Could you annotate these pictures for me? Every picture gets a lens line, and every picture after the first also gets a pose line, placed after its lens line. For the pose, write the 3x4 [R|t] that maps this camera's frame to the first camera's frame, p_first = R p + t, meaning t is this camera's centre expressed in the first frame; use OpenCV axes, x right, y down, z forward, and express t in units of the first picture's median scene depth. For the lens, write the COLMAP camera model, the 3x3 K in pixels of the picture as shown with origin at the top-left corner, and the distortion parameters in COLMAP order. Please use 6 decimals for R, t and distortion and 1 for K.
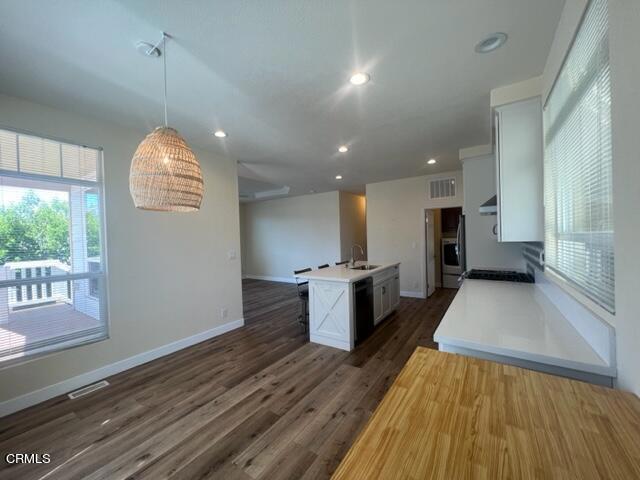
lens RADIAL K [[257.6, 0, 318.6], [0, 257.6, 241.3], [0, 0, 1]] dist [-0.003643, -0.000076]
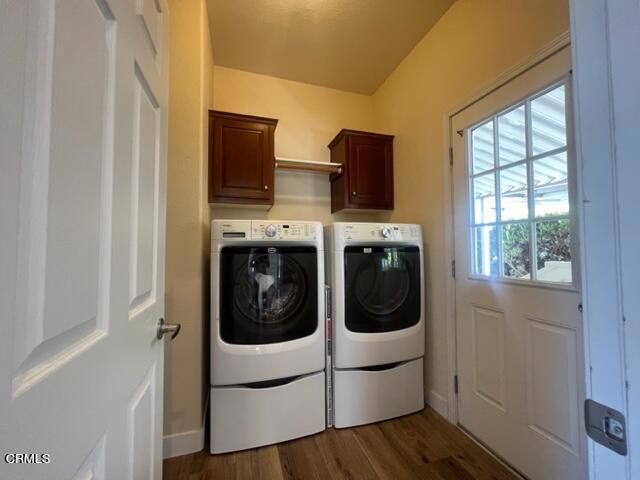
lens RADIAL K [[257.6, 0, 319.5], [0, 257.6, 239.2], [0, 0, 1]] dist [-0.003643, -0.000076]
pose [[0.656883, 0.045182, 0.752637, 0.376838], [-0.006408, 0.998501, -0.054350, 0.017275], [-0.753965, 0.030879, 0.656188, 0.789995]]
